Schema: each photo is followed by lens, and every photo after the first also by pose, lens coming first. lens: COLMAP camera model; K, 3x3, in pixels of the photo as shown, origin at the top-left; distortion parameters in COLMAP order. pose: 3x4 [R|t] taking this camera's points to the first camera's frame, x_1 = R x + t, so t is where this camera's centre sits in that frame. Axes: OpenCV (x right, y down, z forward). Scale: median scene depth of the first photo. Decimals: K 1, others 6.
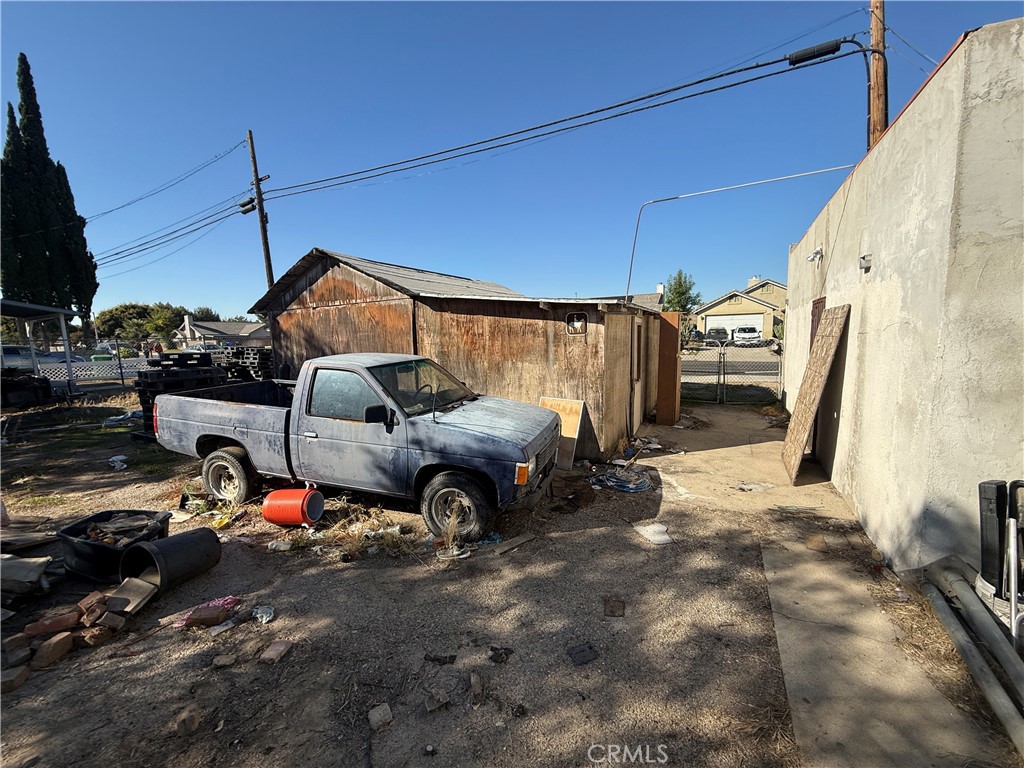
lens RADIAL K [[408.8, 0, 516.2], [0, 408.8, 385.1], [0, 0, 1]] dist [0.000232, -0.000002]
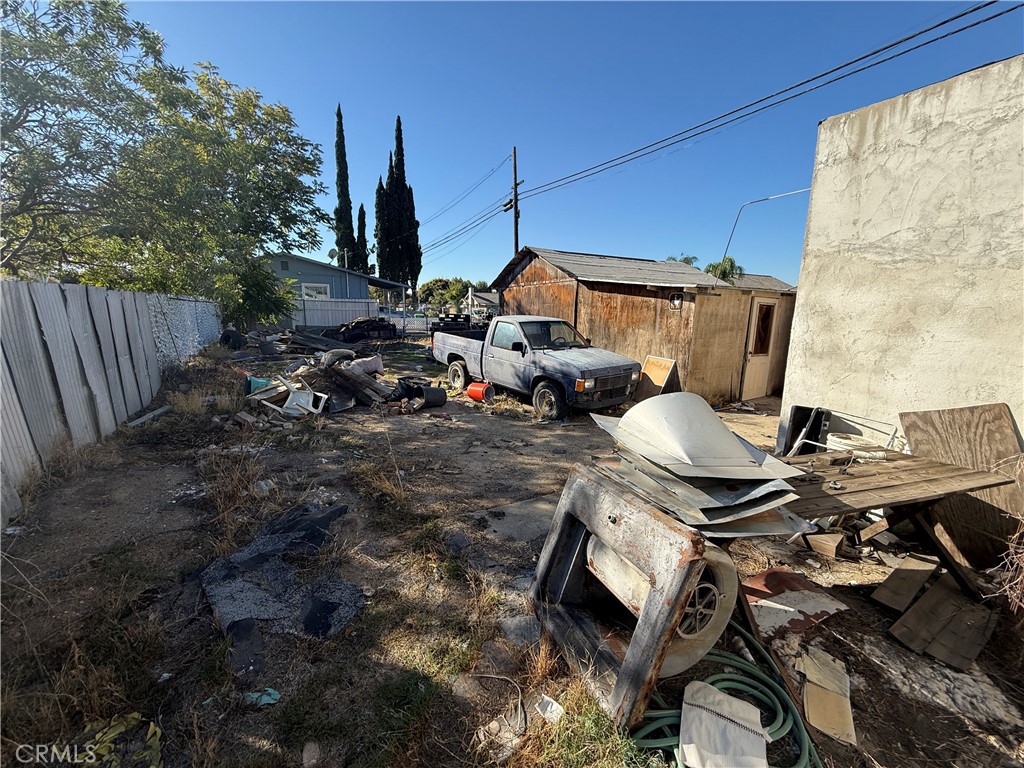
lens RADIAL K [[408.8, 0, 516.2], [0, 408.8, 385.1], [0, 0, 1]] dist [0.000232, -0.000002]
pose [[0.843075, 0.134710, -0.520652, 0.412390], [-0.102557, 0.990625, 0.090241, 0.048713], [0.527927, -0.022683, 0.848987, -0.381618]]
